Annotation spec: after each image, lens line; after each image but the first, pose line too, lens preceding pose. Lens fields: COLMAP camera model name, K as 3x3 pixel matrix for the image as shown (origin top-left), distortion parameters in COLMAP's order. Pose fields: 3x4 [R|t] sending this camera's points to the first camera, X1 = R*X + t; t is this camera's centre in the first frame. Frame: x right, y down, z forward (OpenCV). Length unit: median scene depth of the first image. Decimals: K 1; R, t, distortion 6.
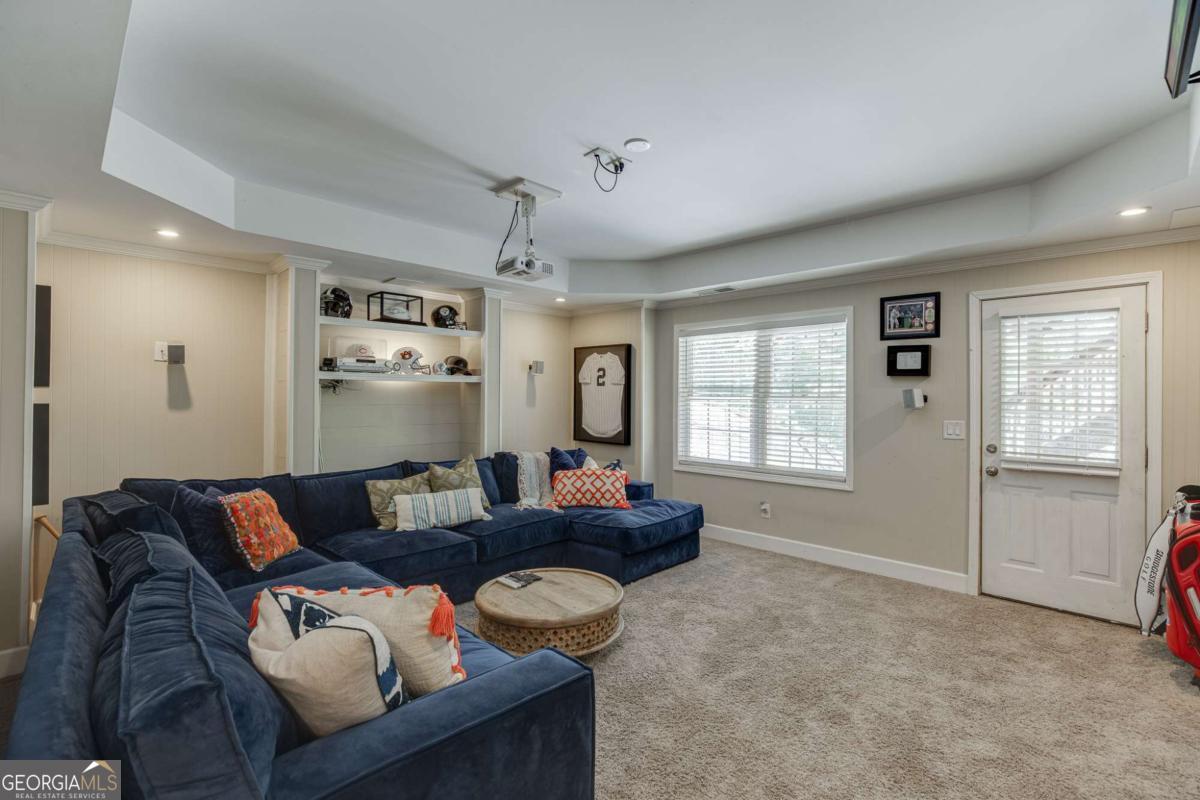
lens RADIAL K [[549.5, 0, 601.7], [0, 549.5, 394.5], [0, 0, 1]] dist [-0.000070, 0.000997]
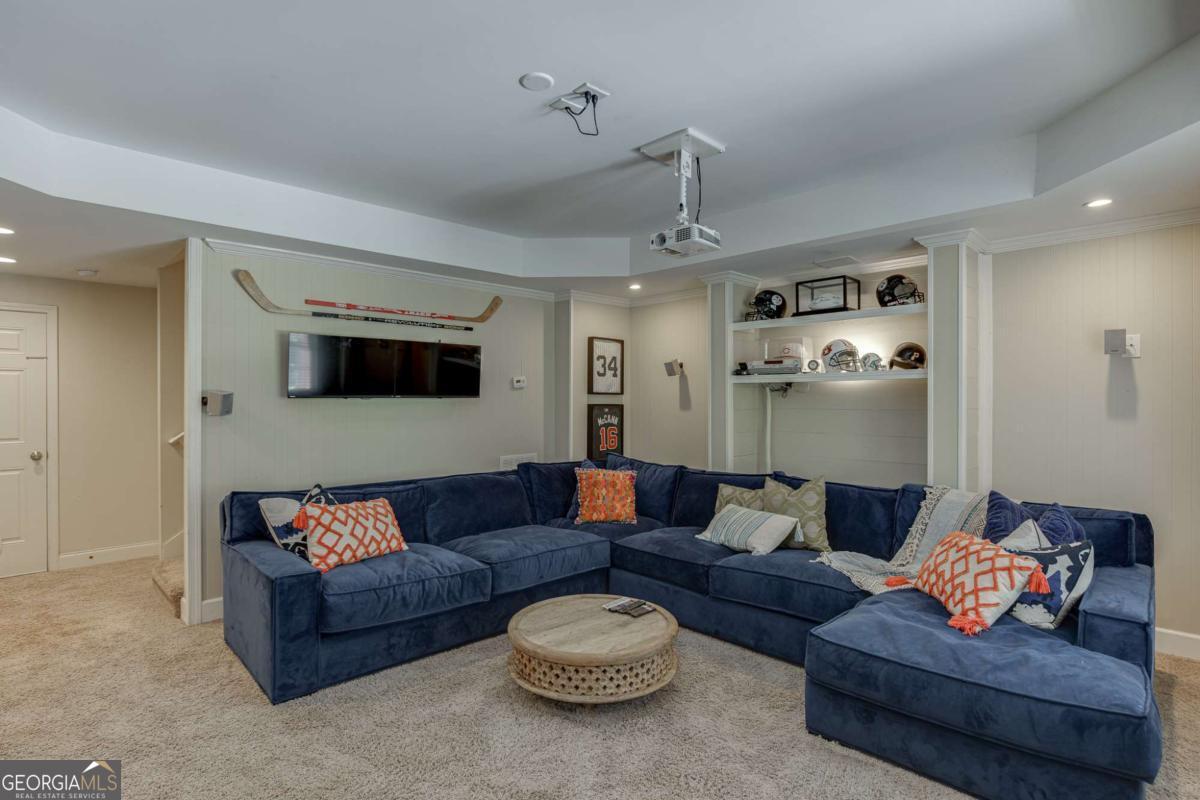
lens RADIAL K [[594.3, 0, 601.8], [0, 594.3, 403.3], [0, 0, 1]] dist [0.000816, -0.000017]
pose [[-0.021874, 0.006029, -0.999743, 0.776251], [0.010120, 0.999932, 0.005808, 0.001139], [0.999710, -0.009991, -0.021934, 0.940368]]
